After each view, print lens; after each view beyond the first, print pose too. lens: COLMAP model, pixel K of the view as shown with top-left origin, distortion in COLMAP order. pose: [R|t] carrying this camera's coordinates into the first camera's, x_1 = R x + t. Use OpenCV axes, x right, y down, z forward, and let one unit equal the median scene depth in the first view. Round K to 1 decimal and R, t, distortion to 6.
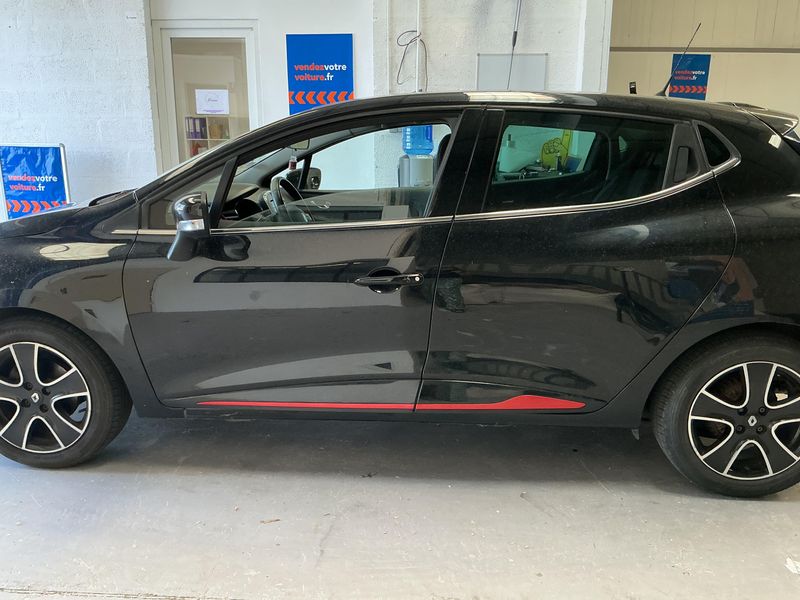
lens RADIAL K [[668.3, 0, 400.0], [0, 668.3, 293.9], [0, 0, 1]] dist [0.077372, -0.146384]
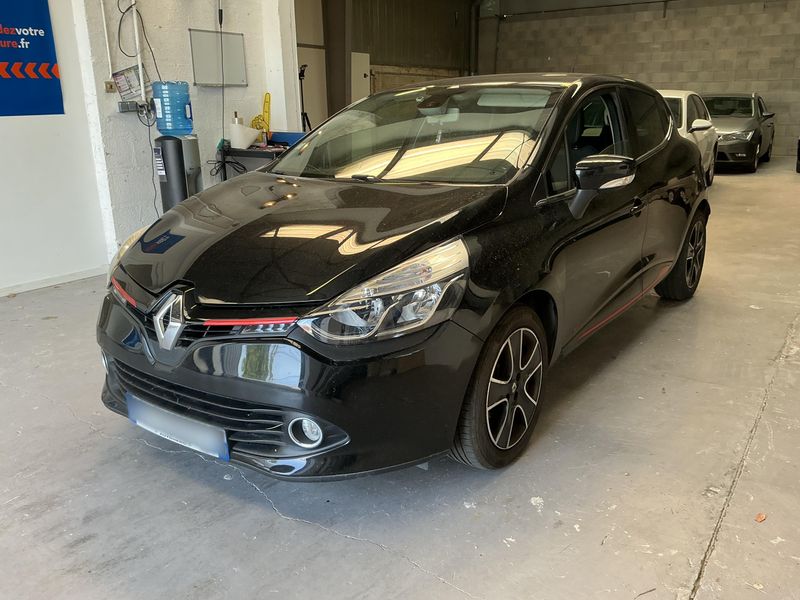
lens RADIAL K [[675.4, 0, 400.0], [0, 675.4, 300.0], [0, 0, 1]] dist [-0.005760, -0.017195]
pose [[0.533913, -0.245812, 0.809020, -0.592859], [0.216996, 0.964598, 0.149876, -0.063094], [-0.817221, 0.095534, 0.568351, 0.248055]]
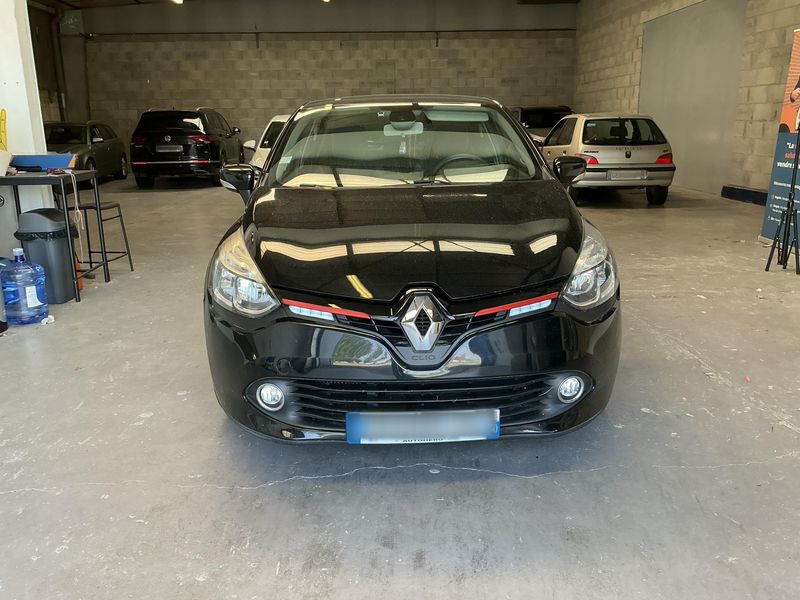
lens RADIAL K [[668.3, 0, 400.0], [0, 668.3, 293.9], [0, 0, 1]] dist [0.077372, -0.146384]
pose [[-0.096660, -0.245986, 0.964442, -0.723771], [0.250330, 0.931823, 0.262756, -0.142400], [-0.963323, 0.266826, -0.028493, 0.585516]]
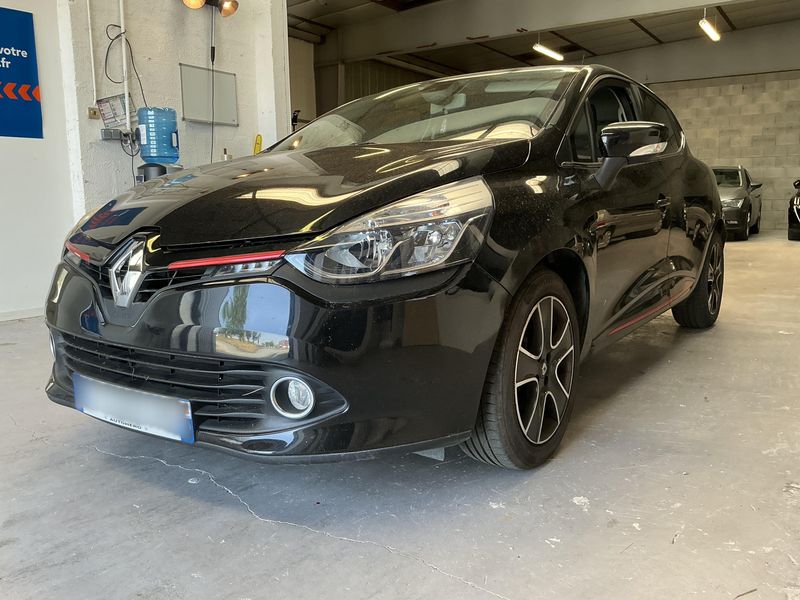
lens RADIAL K [[674.9, 0, 401.8], [0, 674.9, 299.9], [0, 0, 1]] dist [-0.012346, -0.012437]
pose [[0.517296, -0.133914, 0.845265, -0.557240], [0.214214, 0.976501, 0.023608, 0.008114], [-0.828563, 0.168855, 0.533826, 0.302120]]
